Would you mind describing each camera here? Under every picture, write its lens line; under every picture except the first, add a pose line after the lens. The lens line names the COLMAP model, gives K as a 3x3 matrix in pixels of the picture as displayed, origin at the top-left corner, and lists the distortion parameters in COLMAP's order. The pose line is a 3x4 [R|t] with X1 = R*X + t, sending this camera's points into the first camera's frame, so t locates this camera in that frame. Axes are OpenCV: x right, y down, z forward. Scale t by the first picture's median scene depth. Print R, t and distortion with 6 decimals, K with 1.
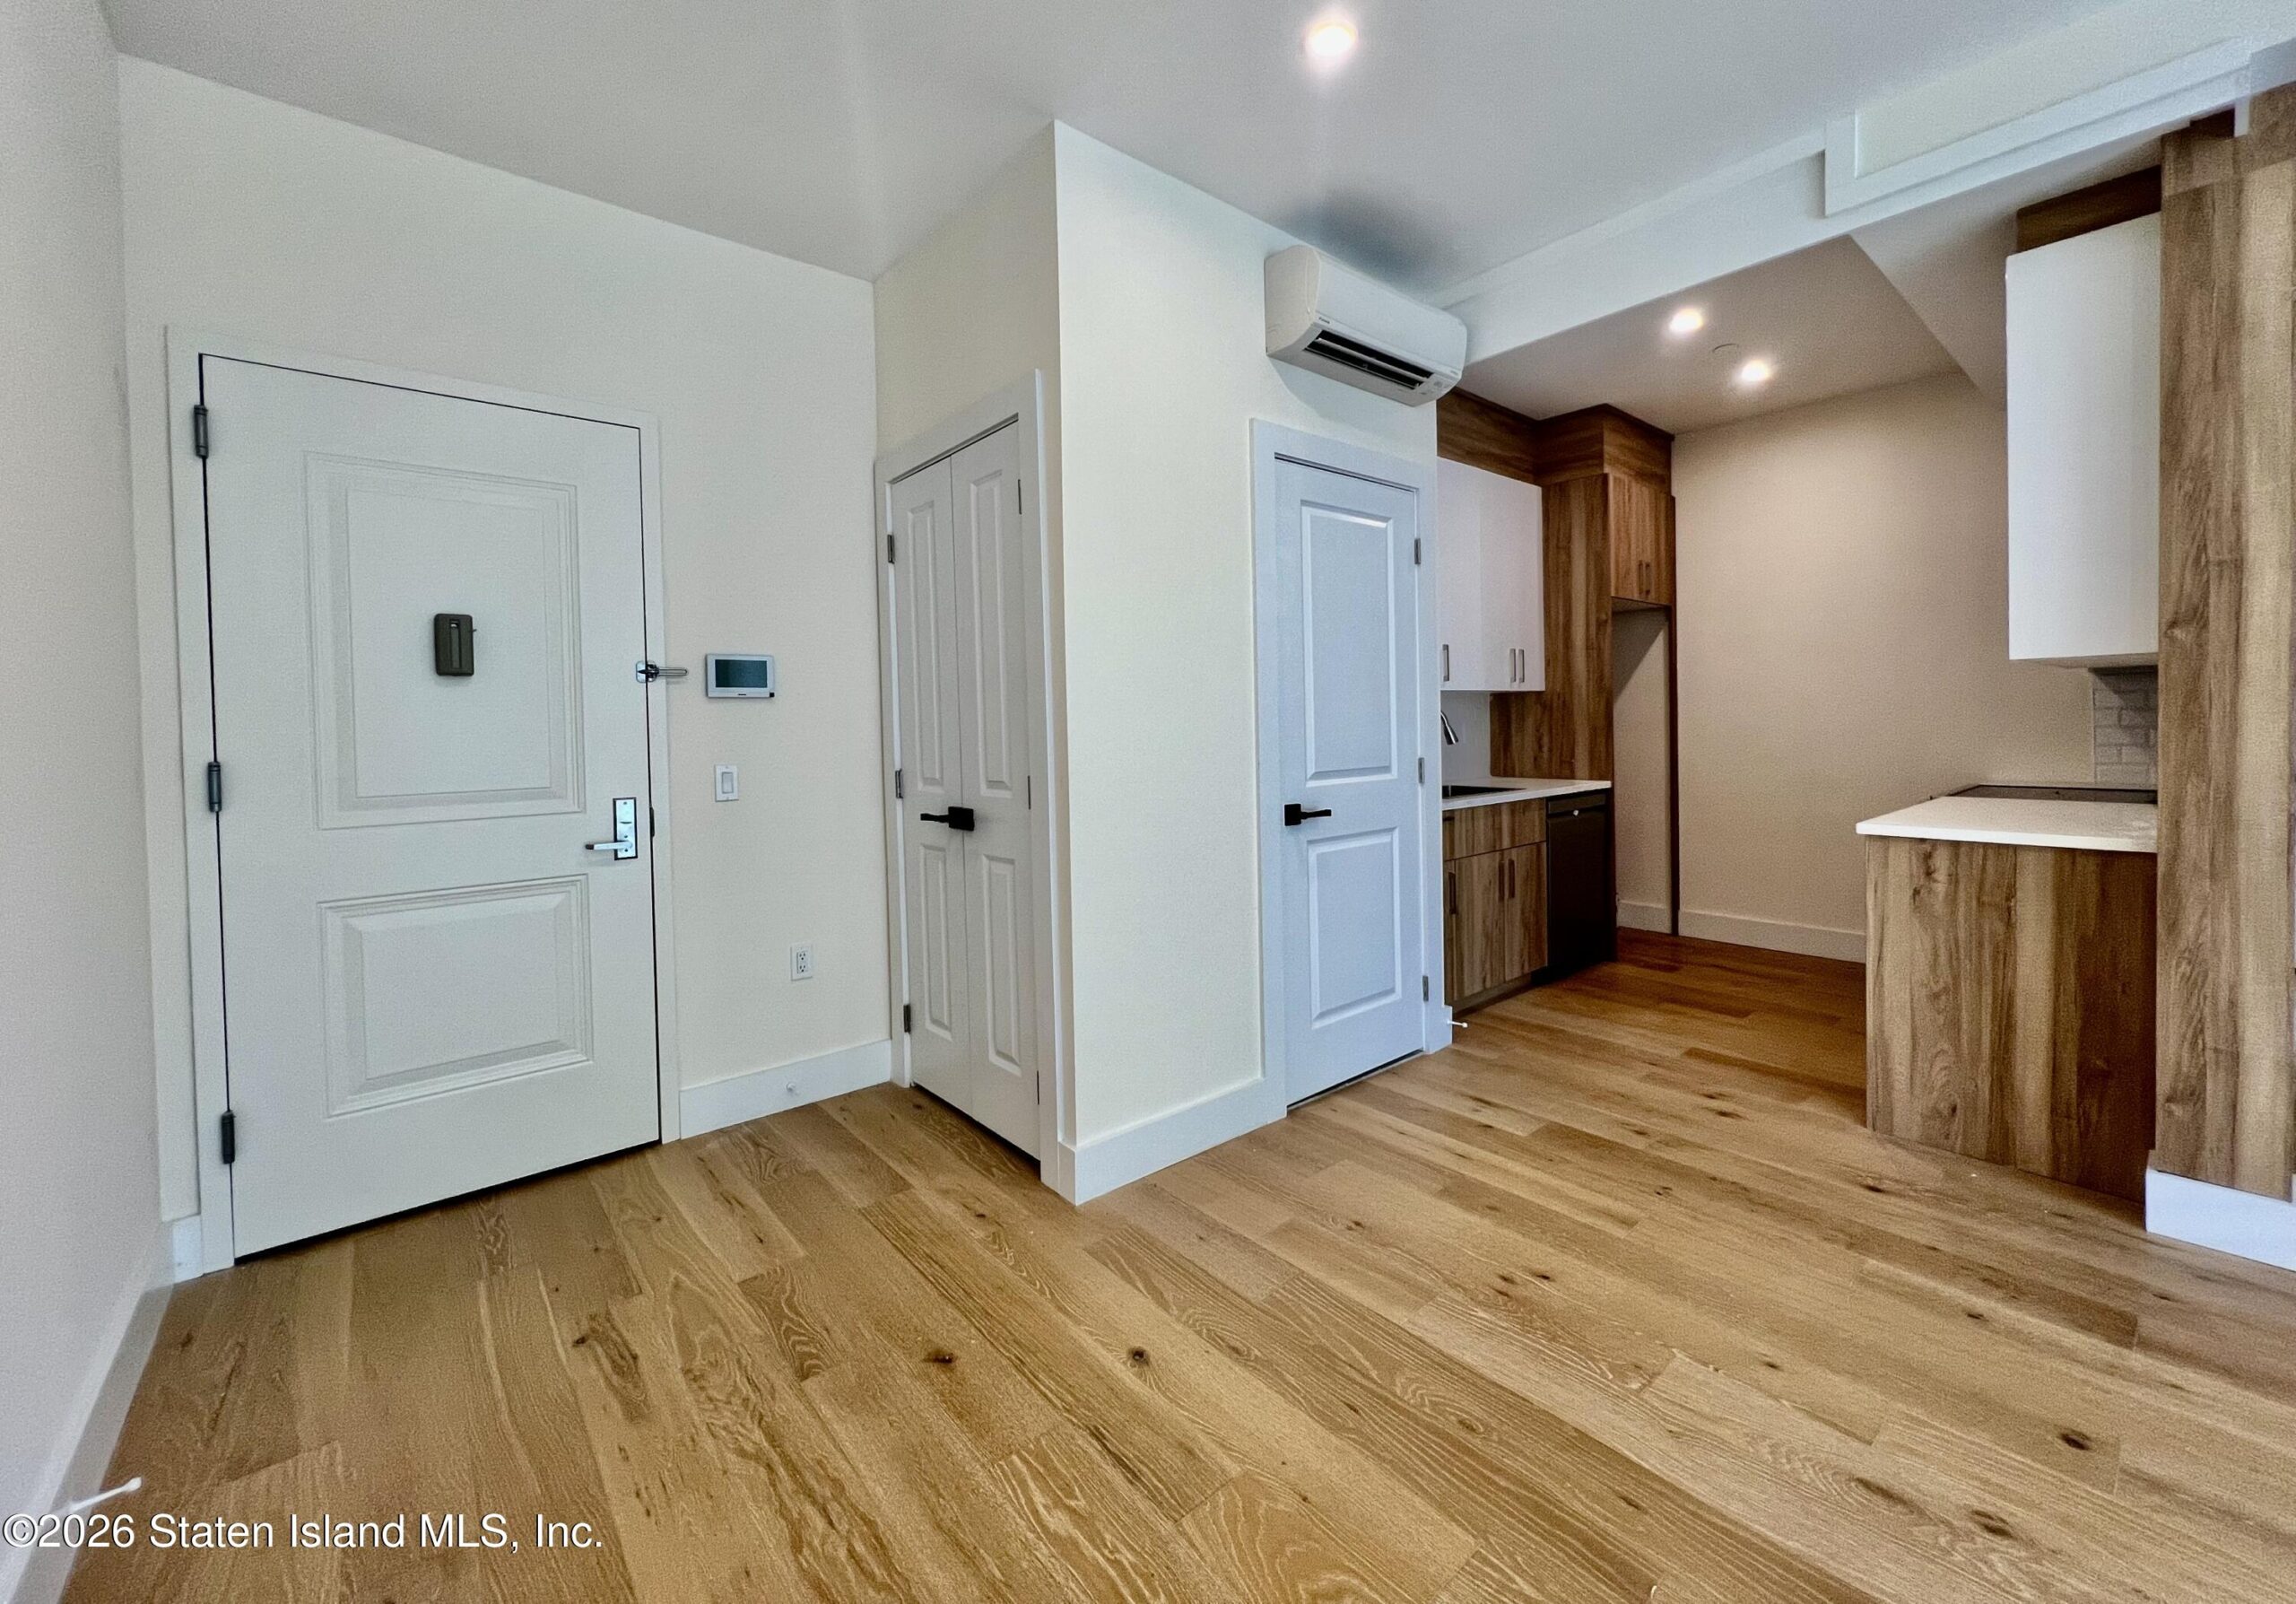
lens RADIAL K [[921.9, 0, 1161.2], [0, 921.9, 745.0], [0, 0, 1]] dist [-0.001950, 0.000234]
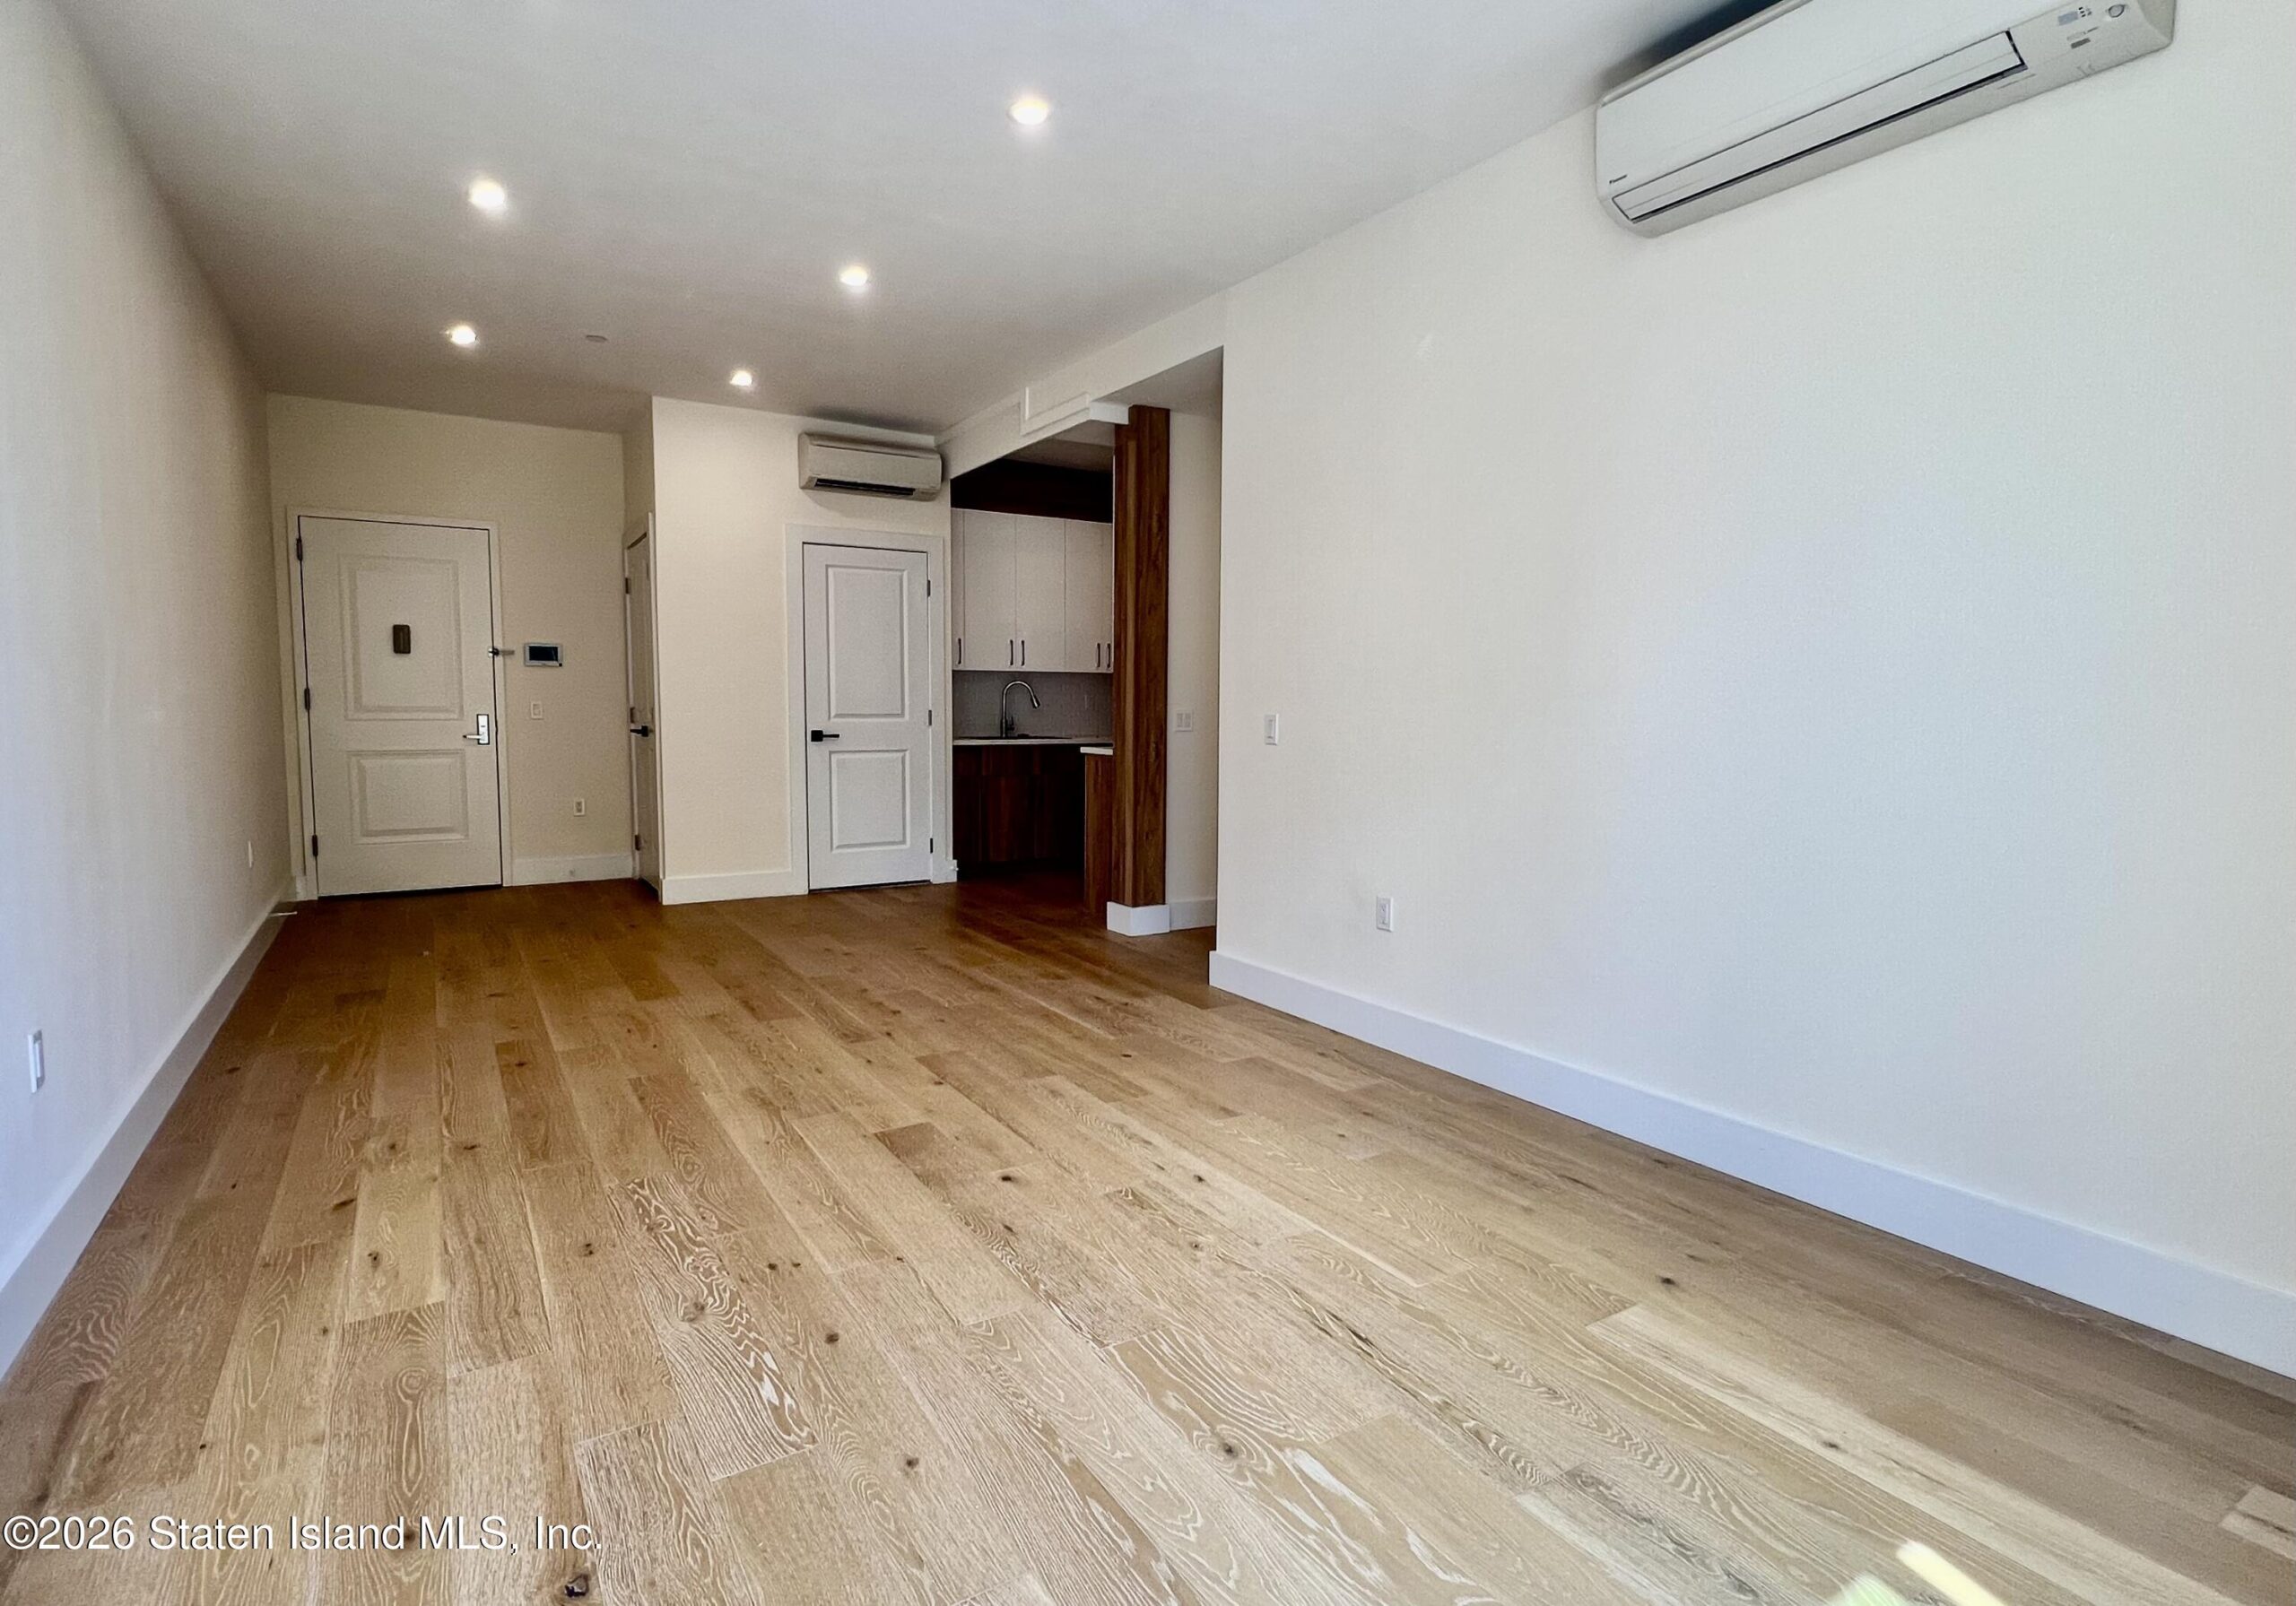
lens RADIAL K [[1137.8, 0, 1145.2], [0, 1137.8, 795.0], [0, 0, 1]] dist [-0.001007, 0.000039]
pose [[0.990238, 0.038149, -0.134061, 1.182858], [-0.029804, 0.997523, 0.063712, 0.031350], [0.136160, -0.059094, 0.988923, -1.266580]]
